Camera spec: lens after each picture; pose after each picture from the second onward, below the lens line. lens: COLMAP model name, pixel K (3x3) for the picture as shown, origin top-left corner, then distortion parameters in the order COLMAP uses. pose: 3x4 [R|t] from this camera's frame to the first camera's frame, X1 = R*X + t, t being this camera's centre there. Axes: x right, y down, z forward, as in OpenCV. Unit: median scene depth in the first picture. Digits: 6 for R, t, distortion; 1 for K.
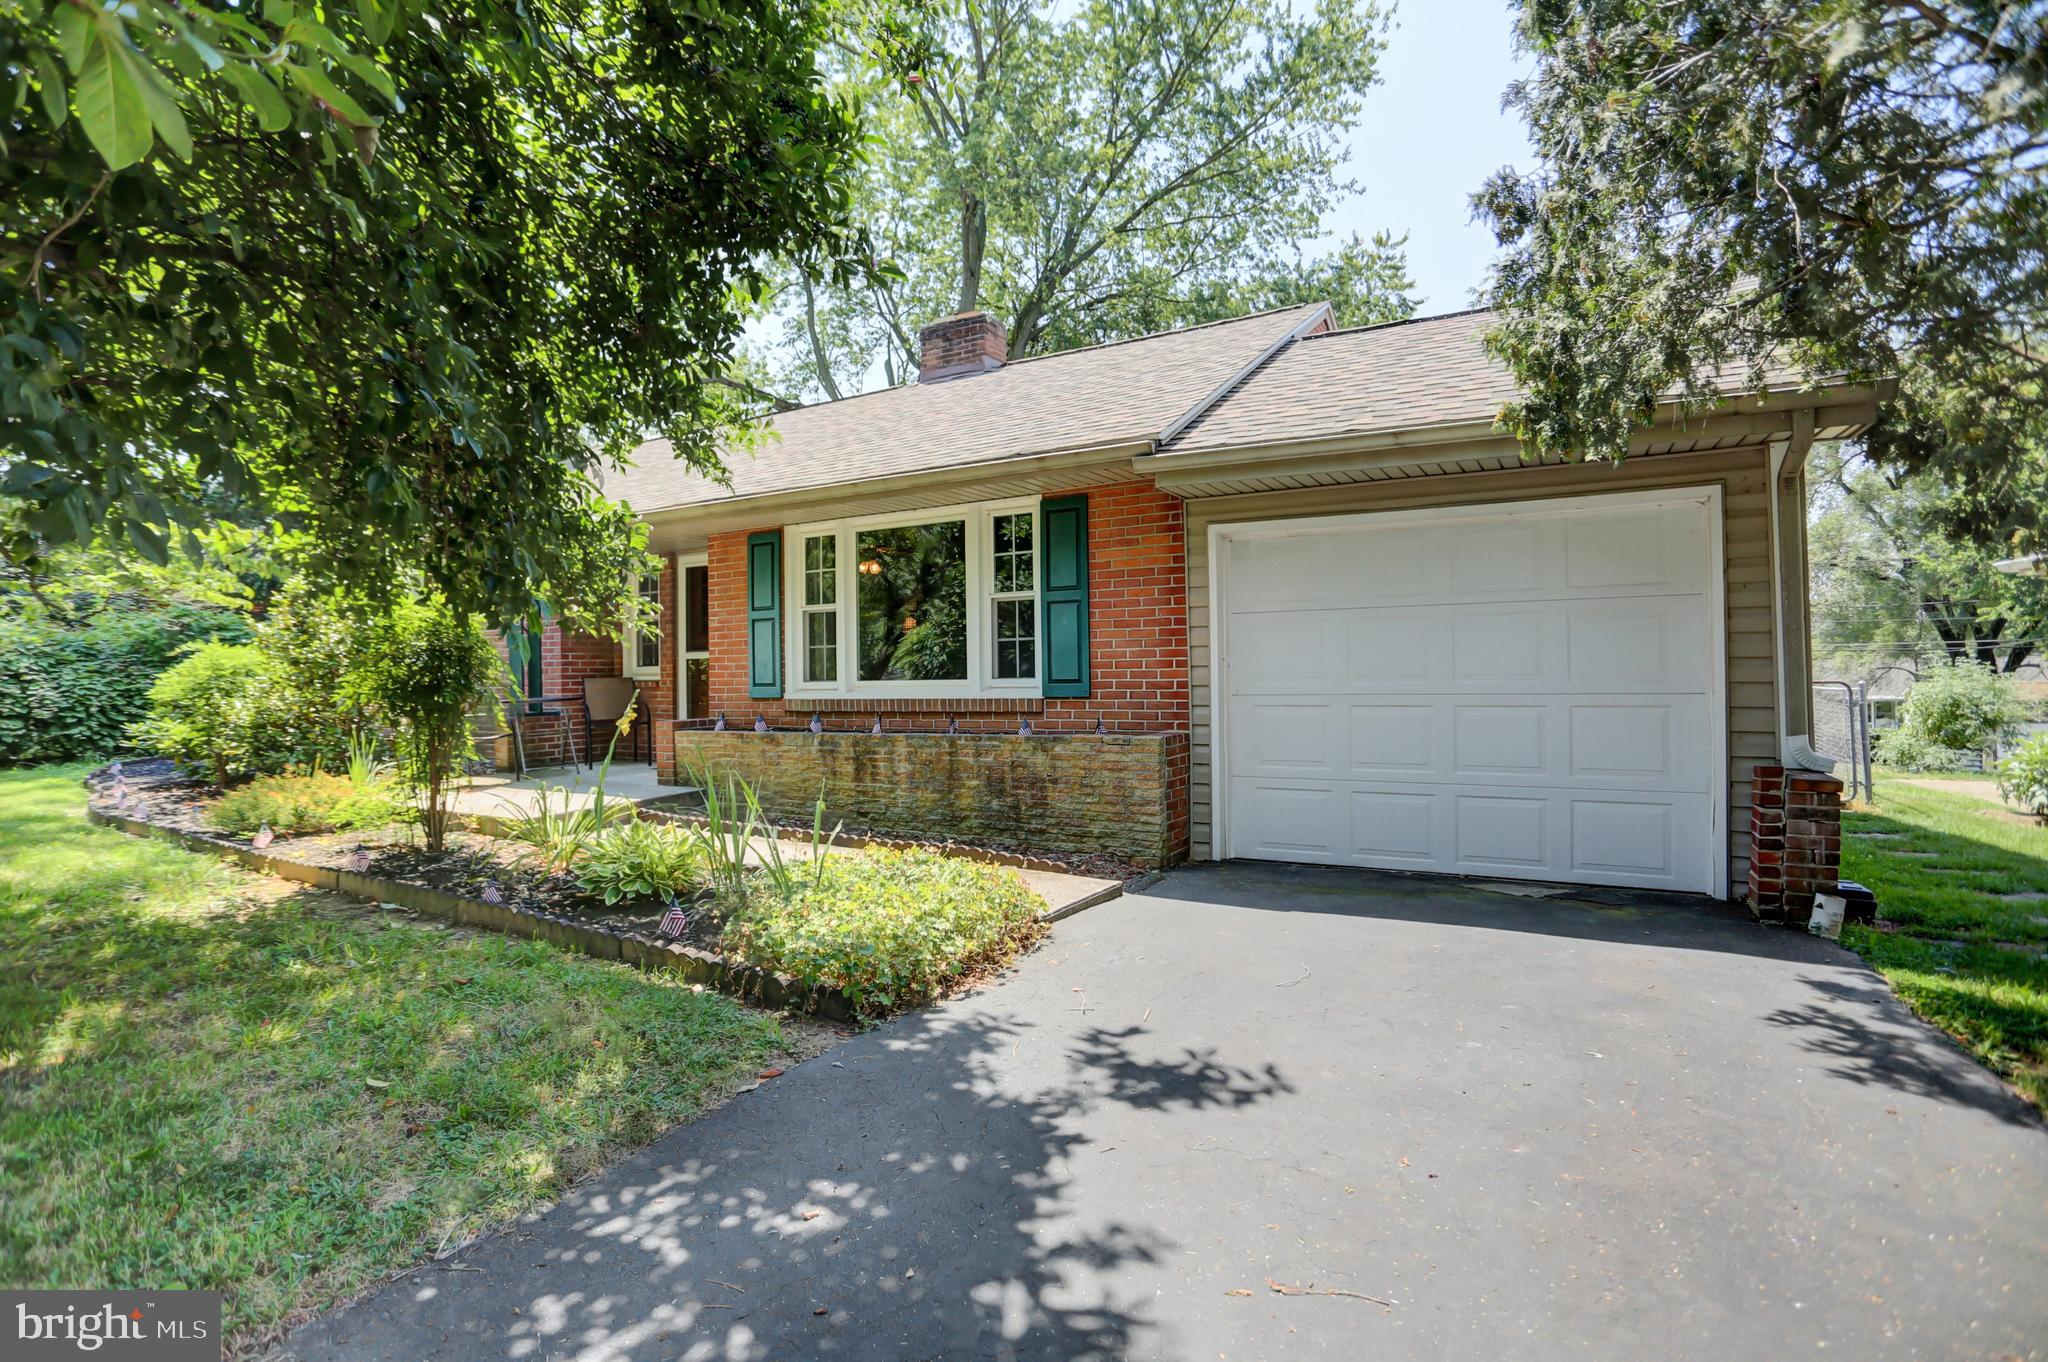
lens RADIAL K [[1025.8, 0, 1012.5], [0, 1025.8, 676.0], [0, 0, 1]] dist [-0.048204, 0.001678]
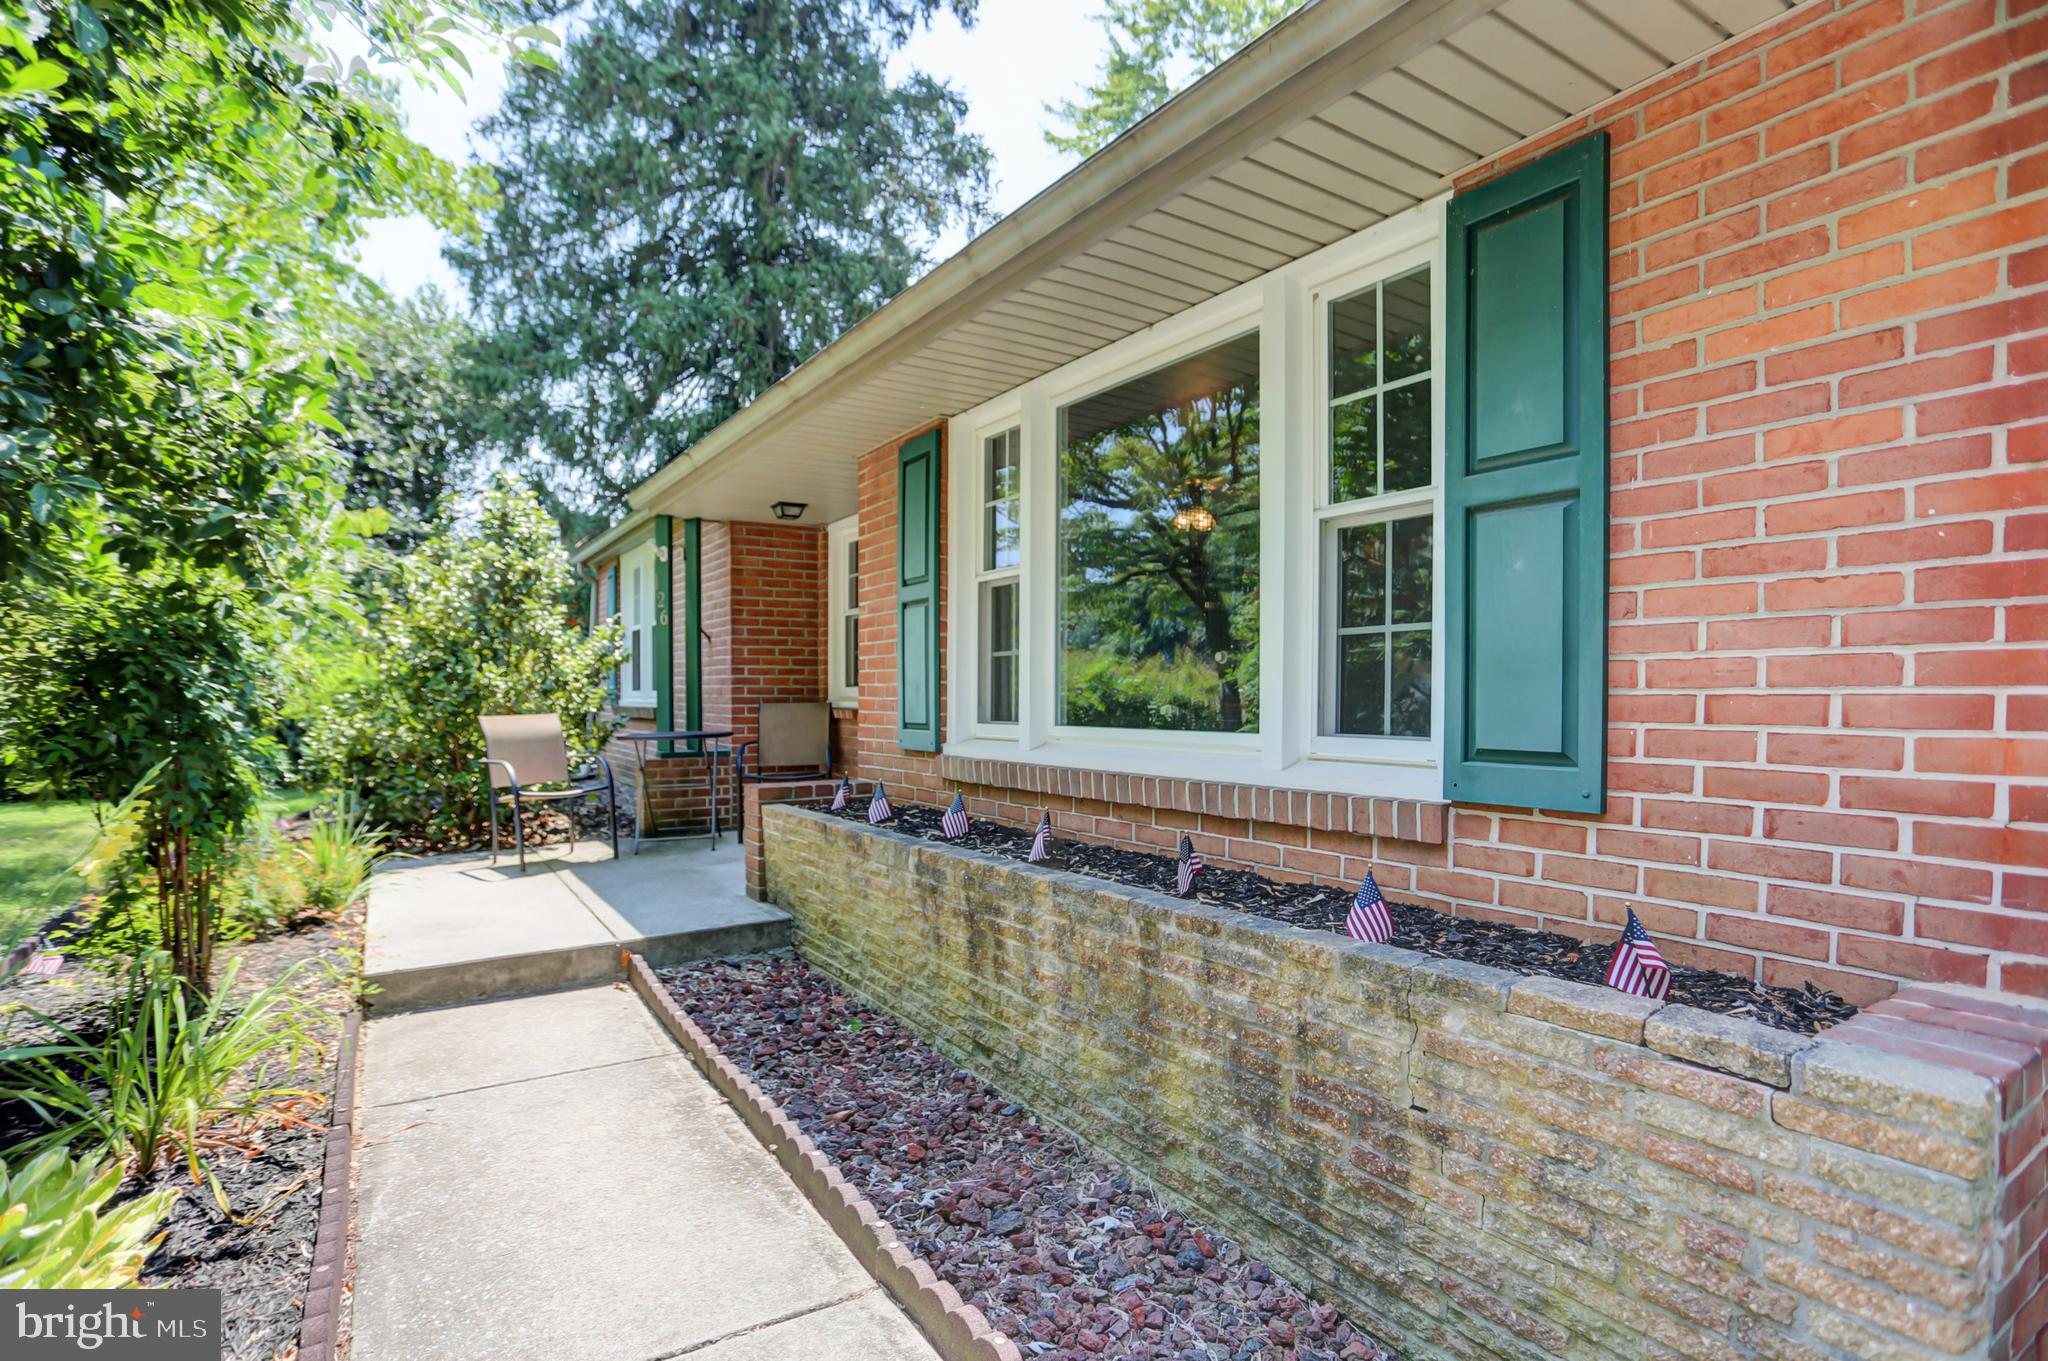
lens RADIAL K [[1025.8, 0, 1024.3], [0, 1025.8, 717.4], [0, 0, 1]] dist [-0.048204, 0.001678]
pose [[0.890359, 0.024609, -0.454594, 0.054568], [-0.012786, 0.999496, 0.029066, -0.013356], [0.455081, -0.020067, 0.890224, 0.618816]]
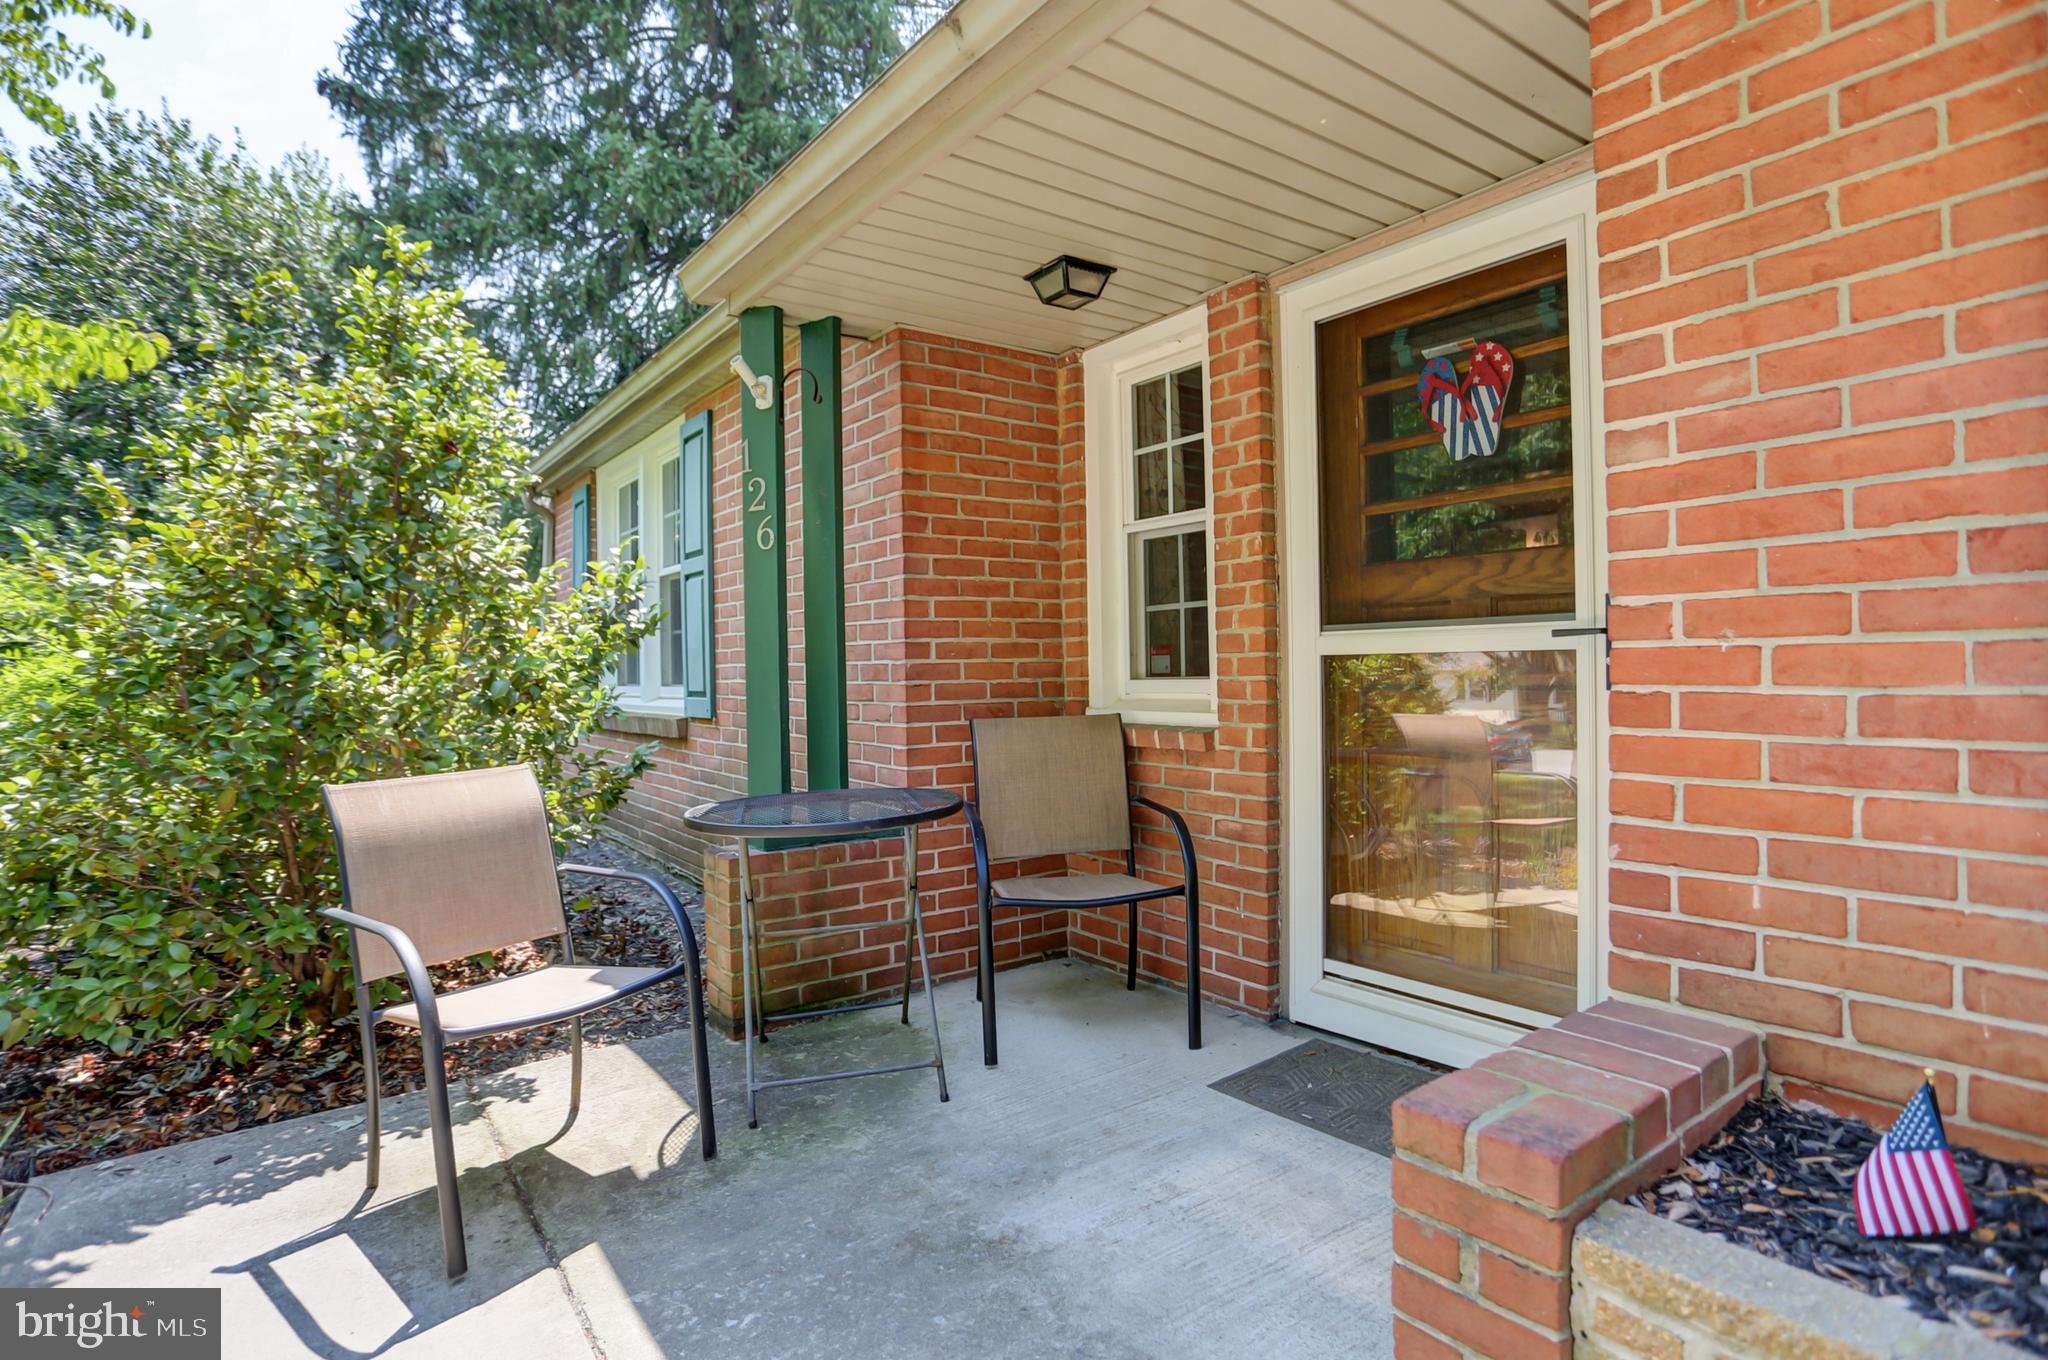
lens RADIAL K [[1025.8, 0, 1034.1], [0, 1025.8, 671.1], [0, 0, 1]] dist [-0.048204, 0.001678]
pose [[0.923180, -0.000480, -0.384367, -0.367029], [0.005837, 0.999901, 0.012769, -0.021196], [0.384323, -0.014032, 0.923092, 0.929478]]
